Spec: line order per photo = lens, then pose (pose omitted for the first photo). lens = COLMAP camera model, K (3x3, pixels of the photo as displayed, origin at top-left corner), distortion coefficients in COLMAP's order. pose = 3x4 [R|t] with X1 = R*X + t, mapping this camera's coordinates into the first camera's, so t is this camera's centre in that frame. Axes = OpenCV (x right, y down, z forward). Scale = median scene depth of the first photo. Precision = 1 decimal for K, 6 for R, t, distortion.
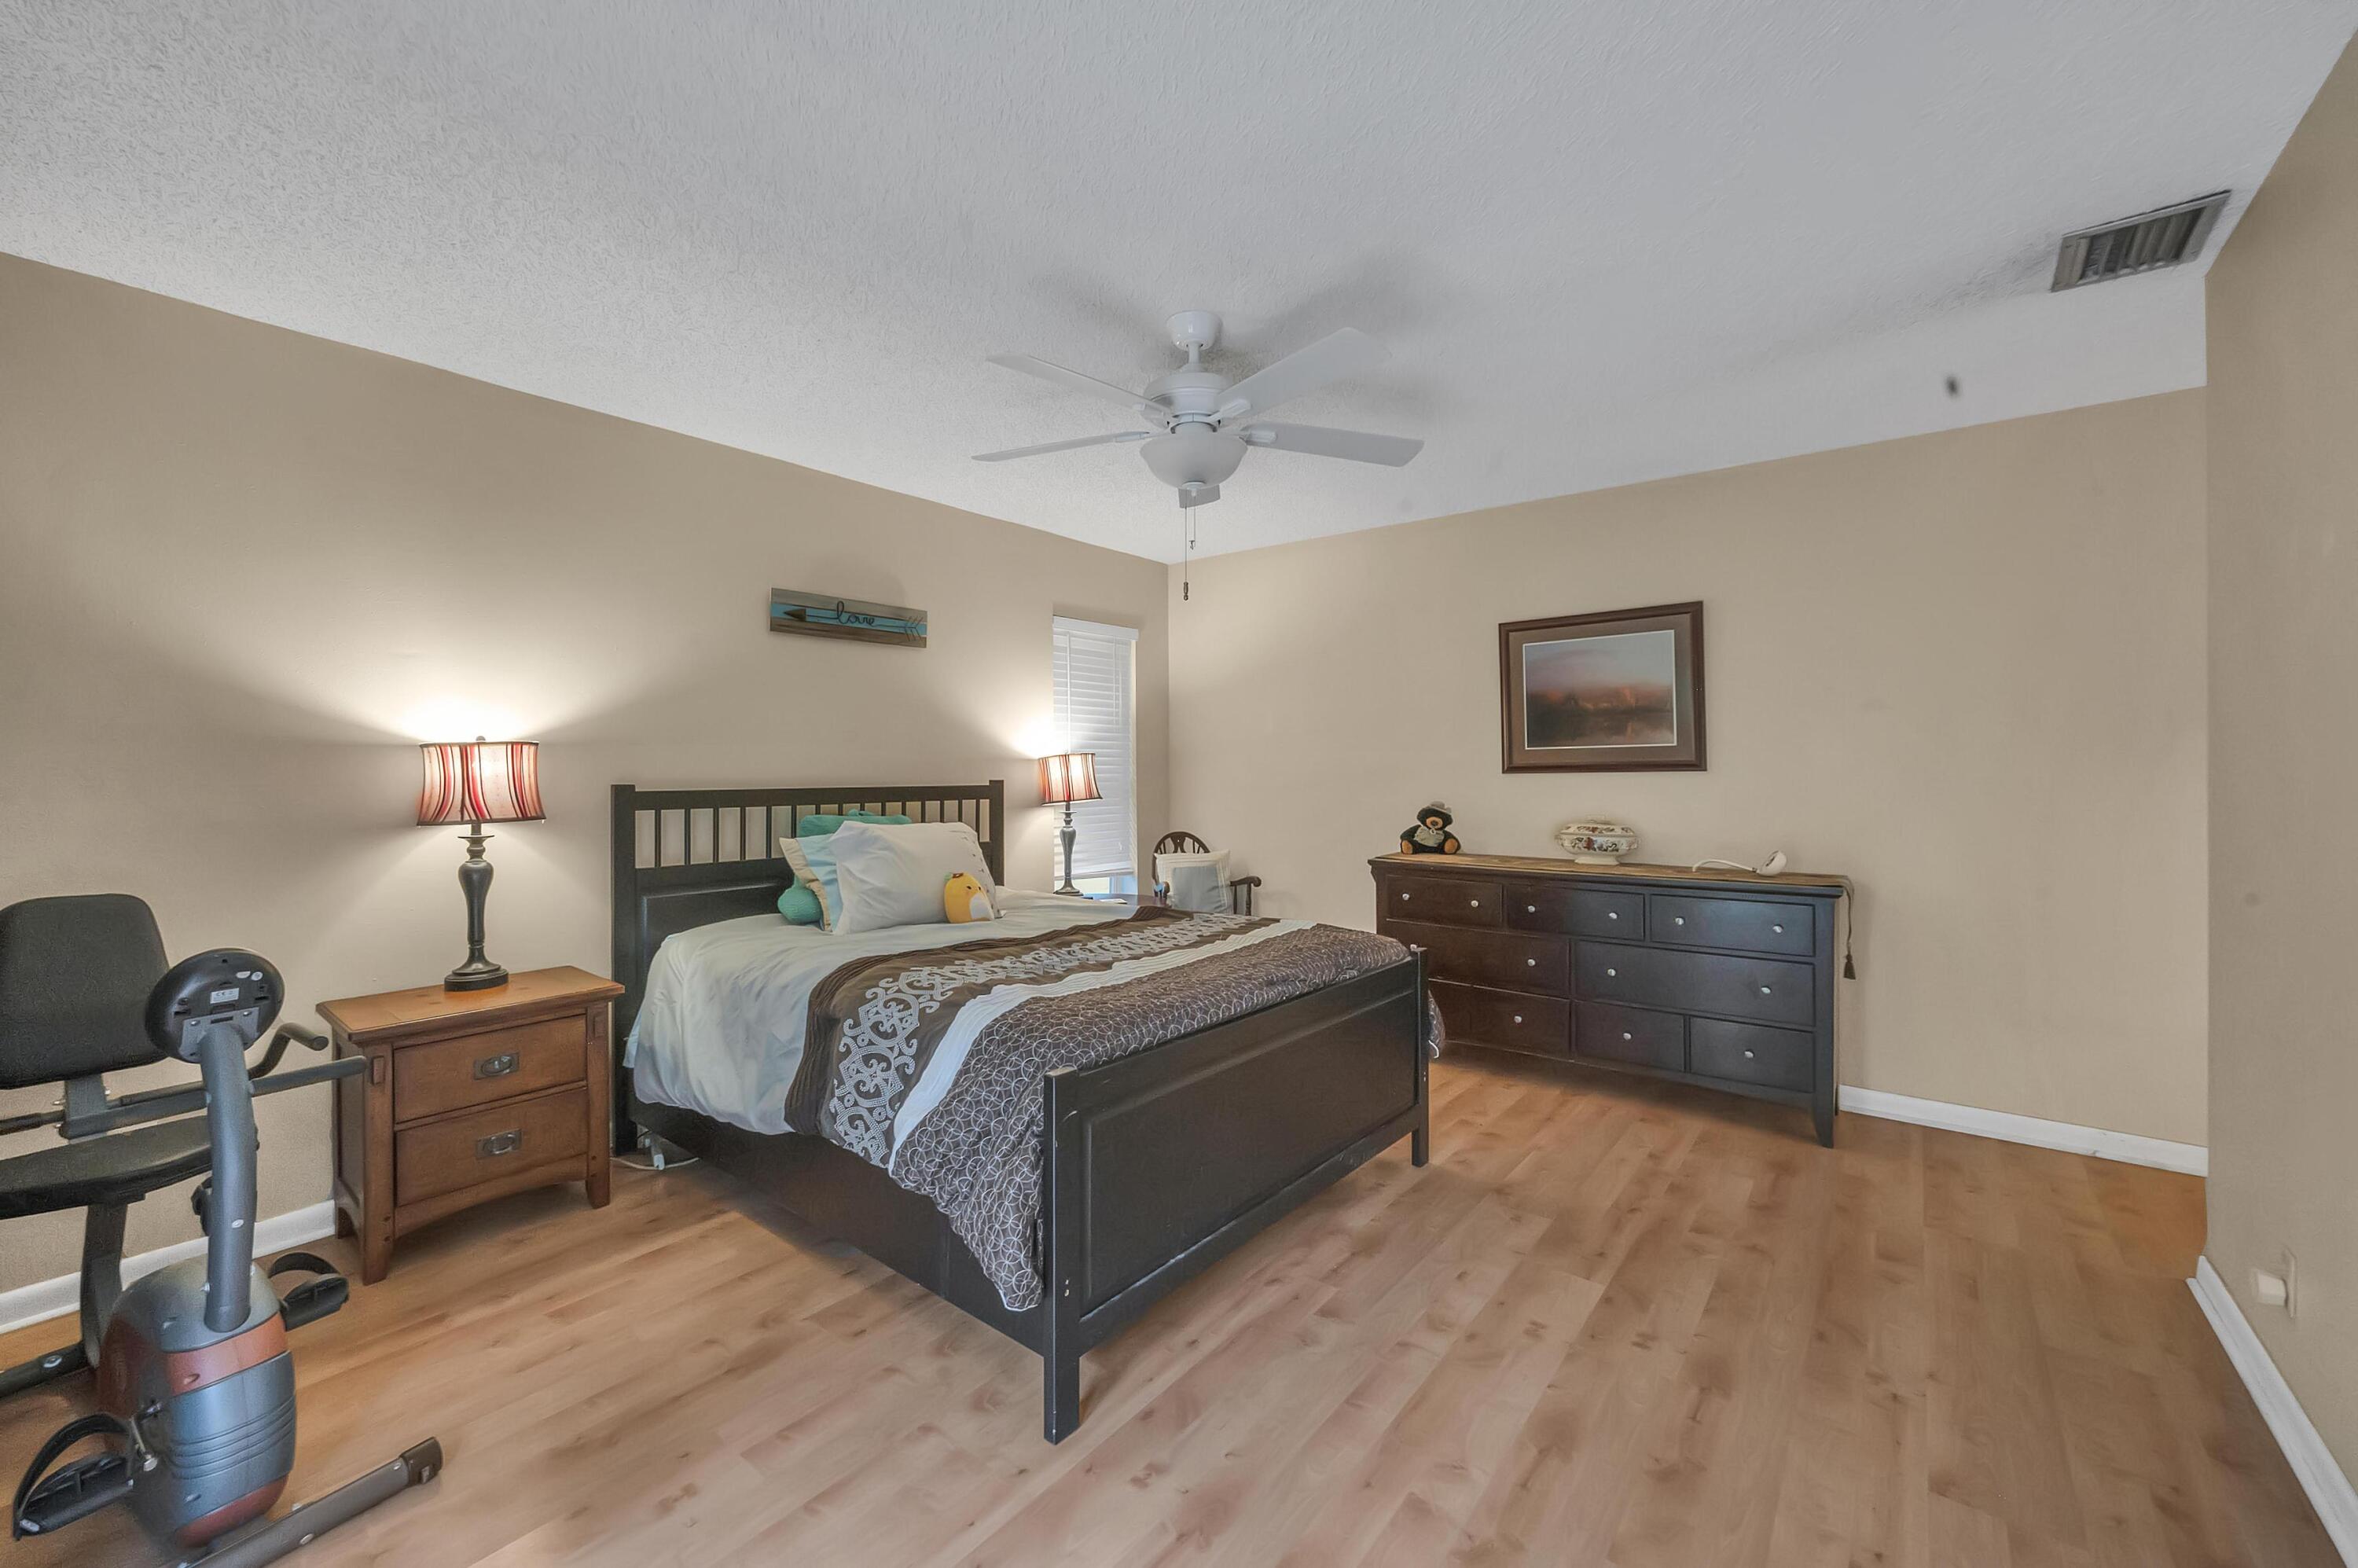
lens RADIAL K [[919.9, 0, 1177.7], [0, 919.9, 765.7], [0, 0, 1]] dist [-0.000843, -0.000054]
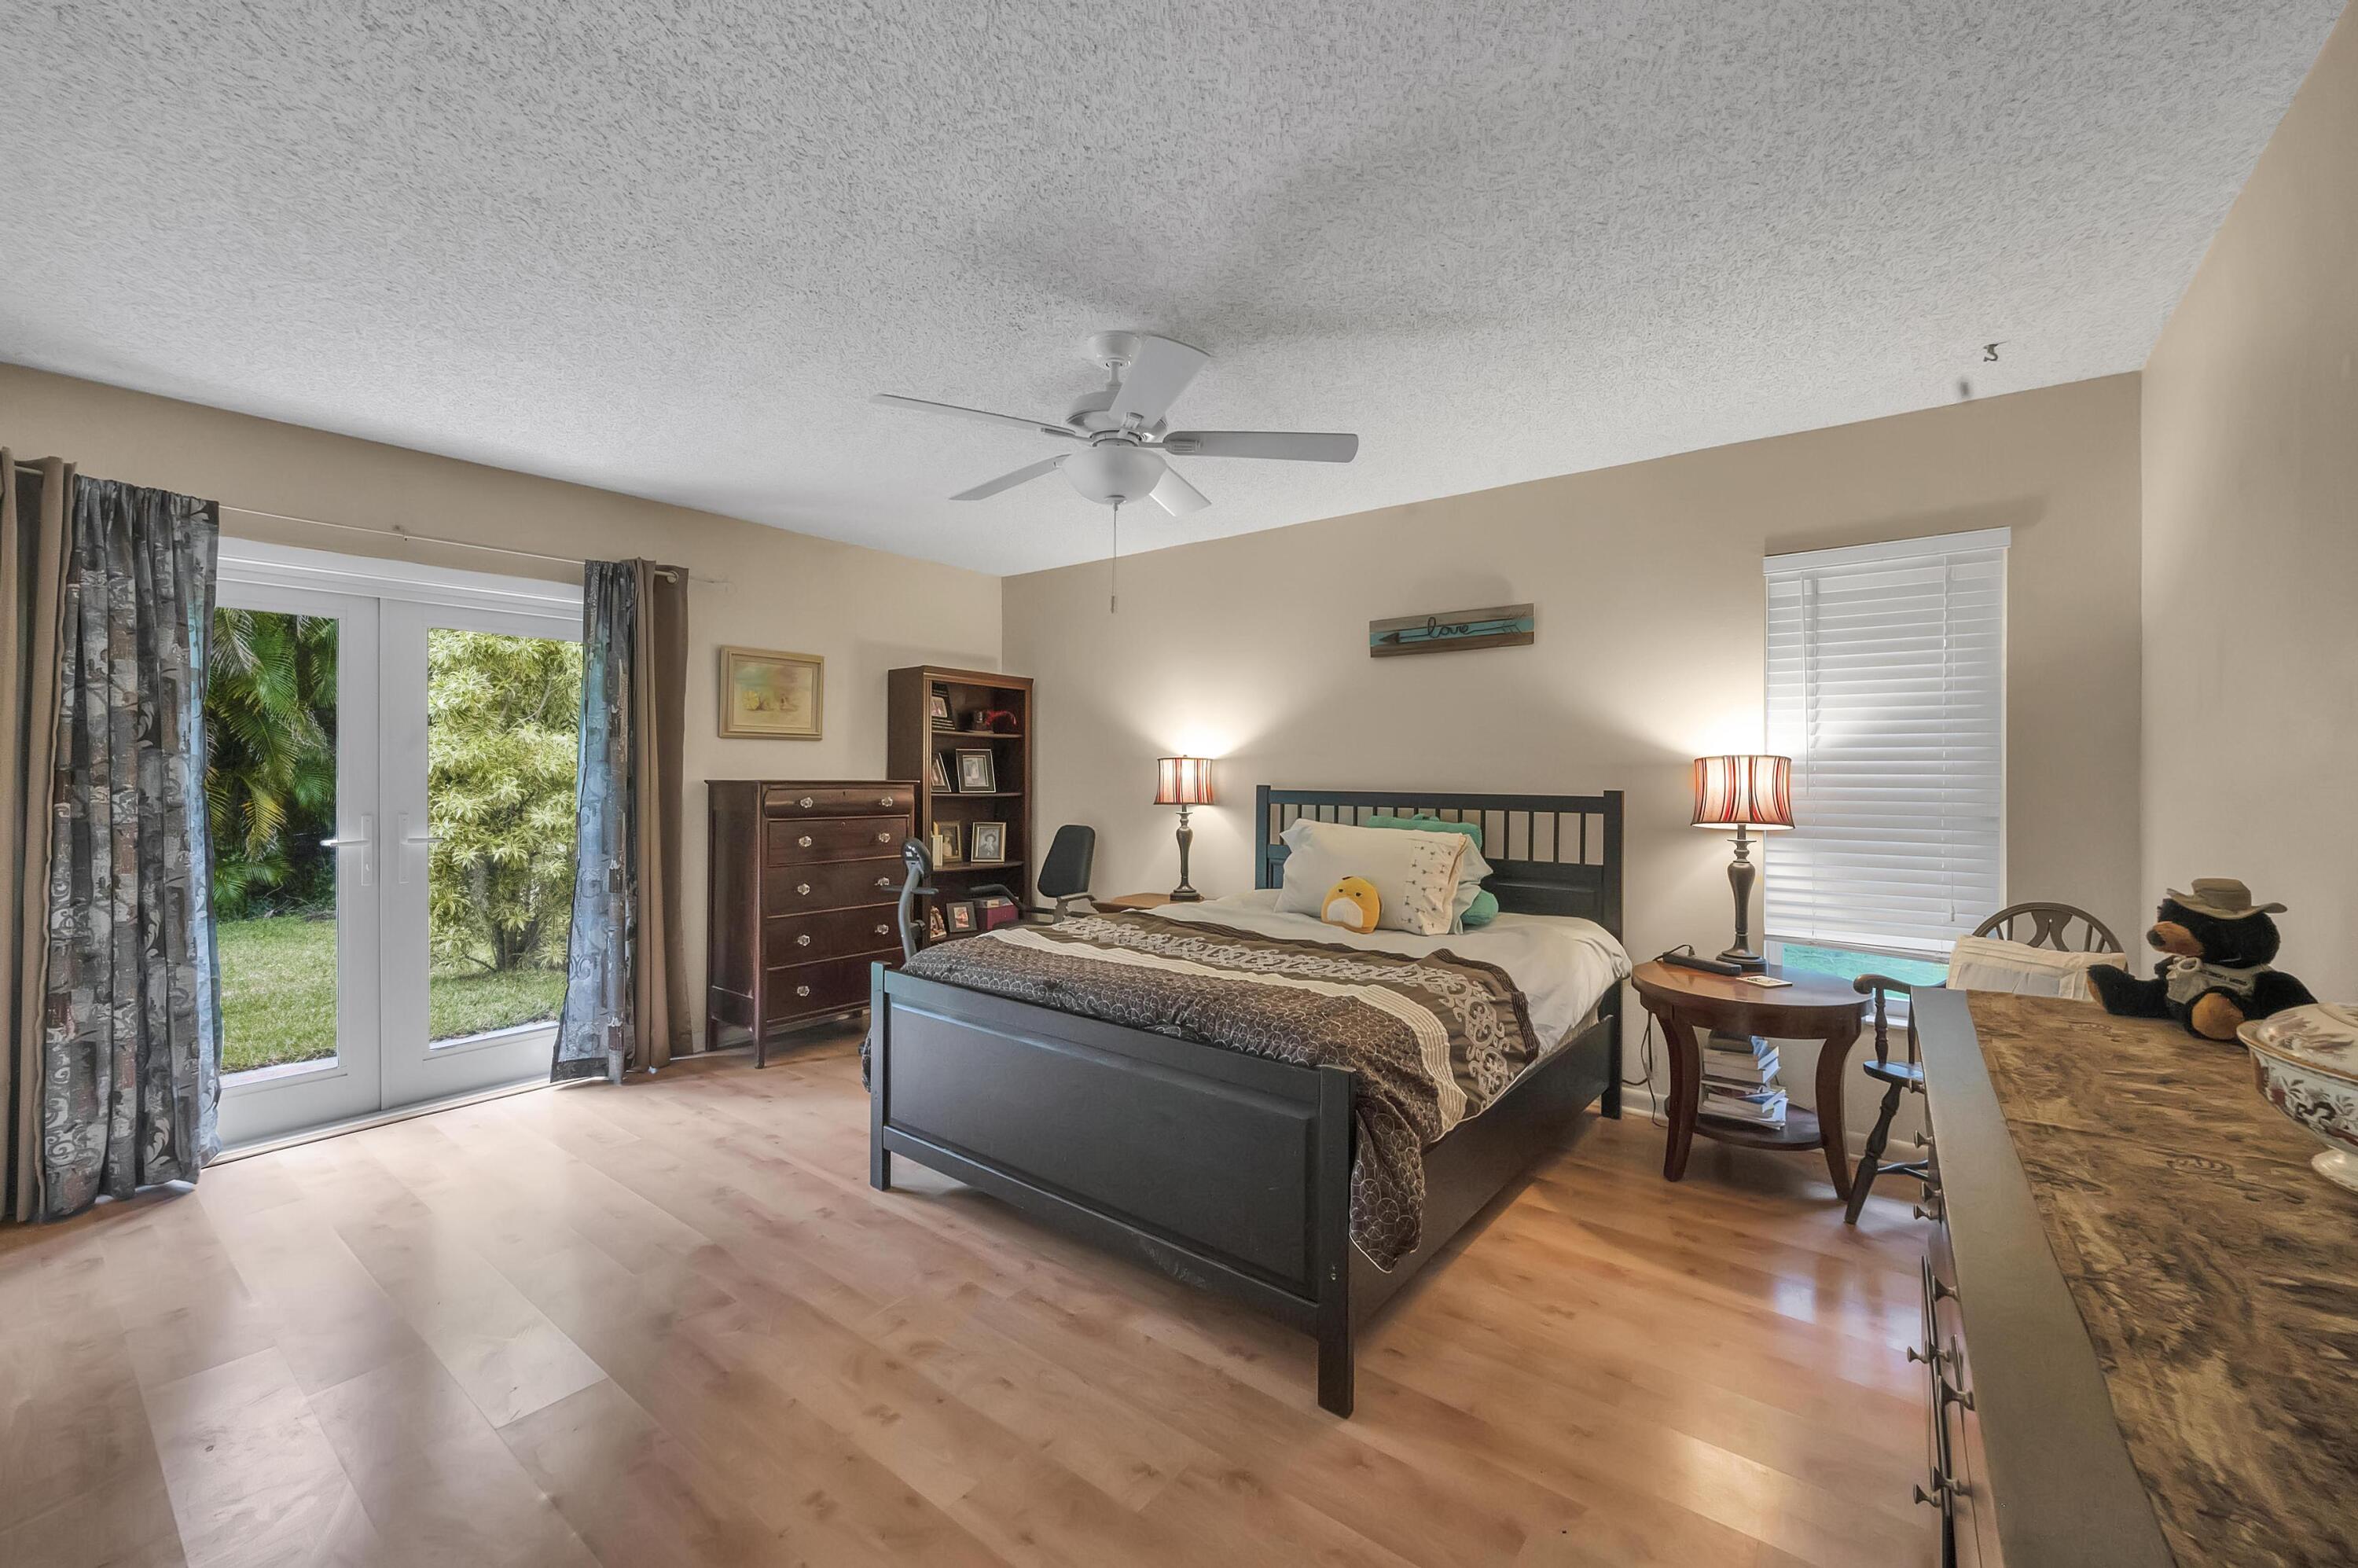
lens RADIAL K [[919.9, 0, 1176.4], [0, 919.9, 778.7], [0, 0, 1]] dist [-0.000843, -0.000054]
pose [[0.025777, 0.012147, -0.999594, 0.791088], [-0.000405, 0.999926, 0.012140, -0.006383], [0.999668, 0.000092, 0.025780, 0.781374]]
